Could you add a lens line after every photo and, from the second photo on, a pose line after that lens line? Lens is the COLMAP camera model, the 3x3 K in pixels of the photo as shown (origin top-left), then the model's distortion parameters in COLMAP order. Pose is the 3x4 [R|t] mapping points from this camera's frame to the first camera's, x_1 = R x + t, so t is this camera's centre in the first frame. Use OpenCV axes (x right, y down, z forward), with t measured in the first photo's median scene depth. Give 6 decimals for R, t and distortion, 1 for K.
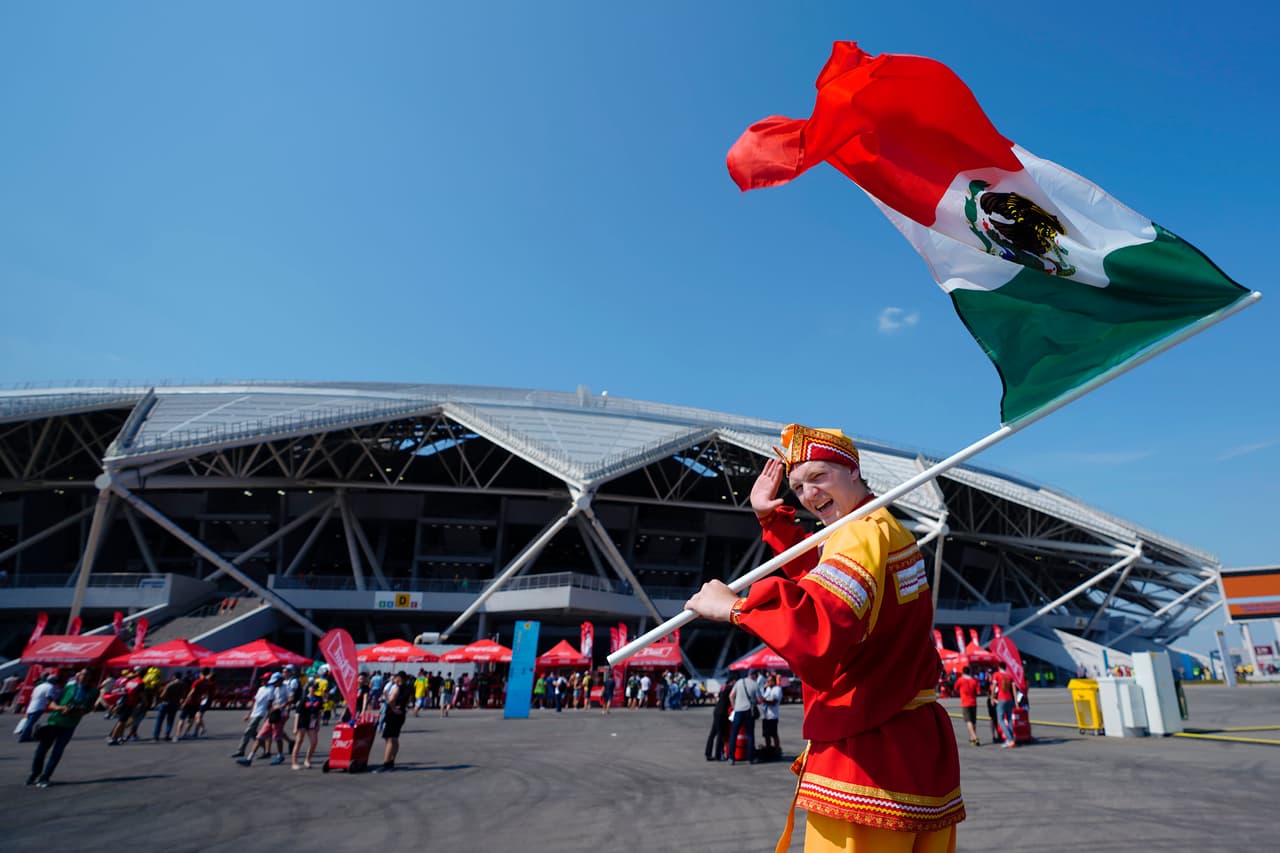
lens RADIAL K [[561.5, 0, 643.2], [0, 561.5, 400.7], [0, 0, 1]] dist [-0.055925, 0.022253]
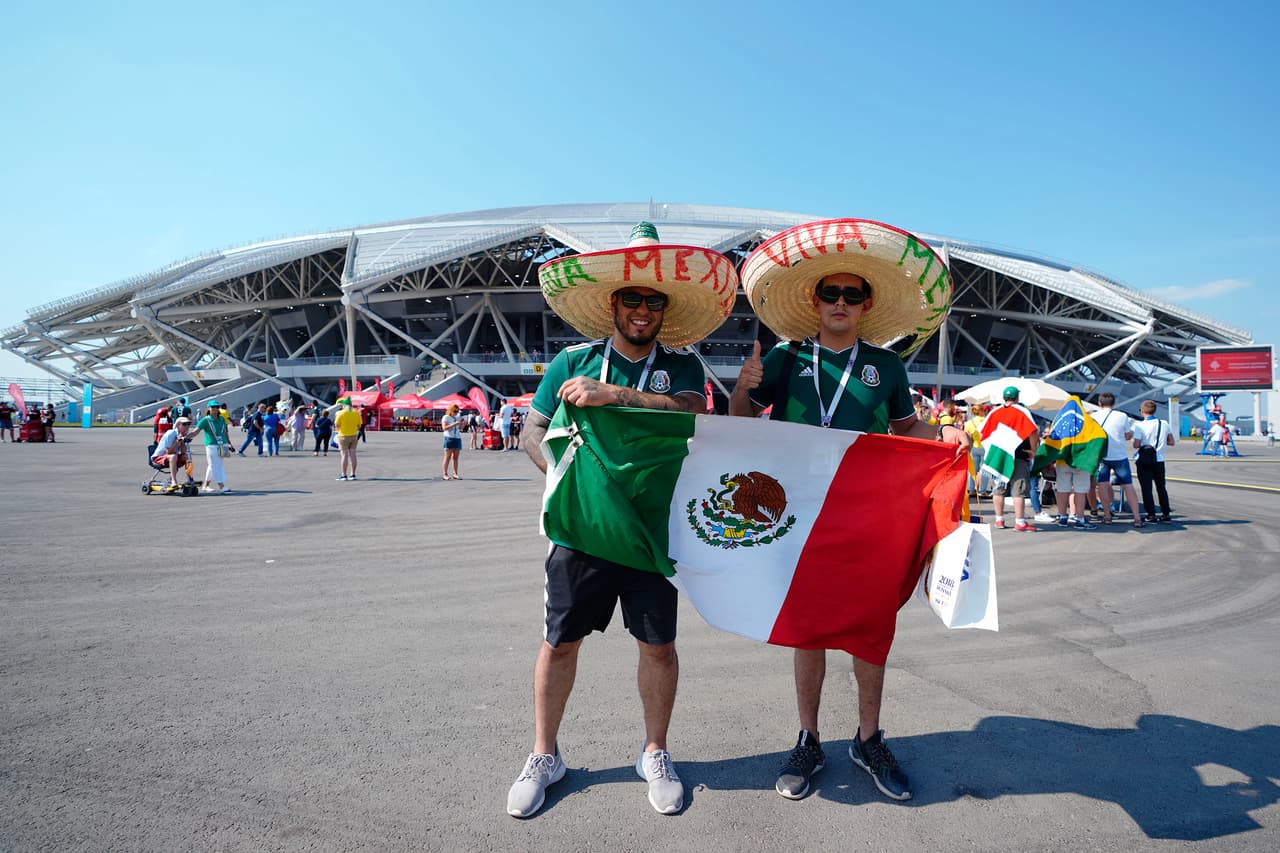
lens RADIAL K [[561.5, 0, 643.2], [0, 561.5, 400.7], [0, 0, 1]] dist [-0.055925, 0.022253]
pose [[0.961821, 0.012030, -0.273415, 0.225542], [0.098838, 0.916340, 0.388011, -0.101630], [0.255209, -0.400220, 0.880166, -0.250440]]
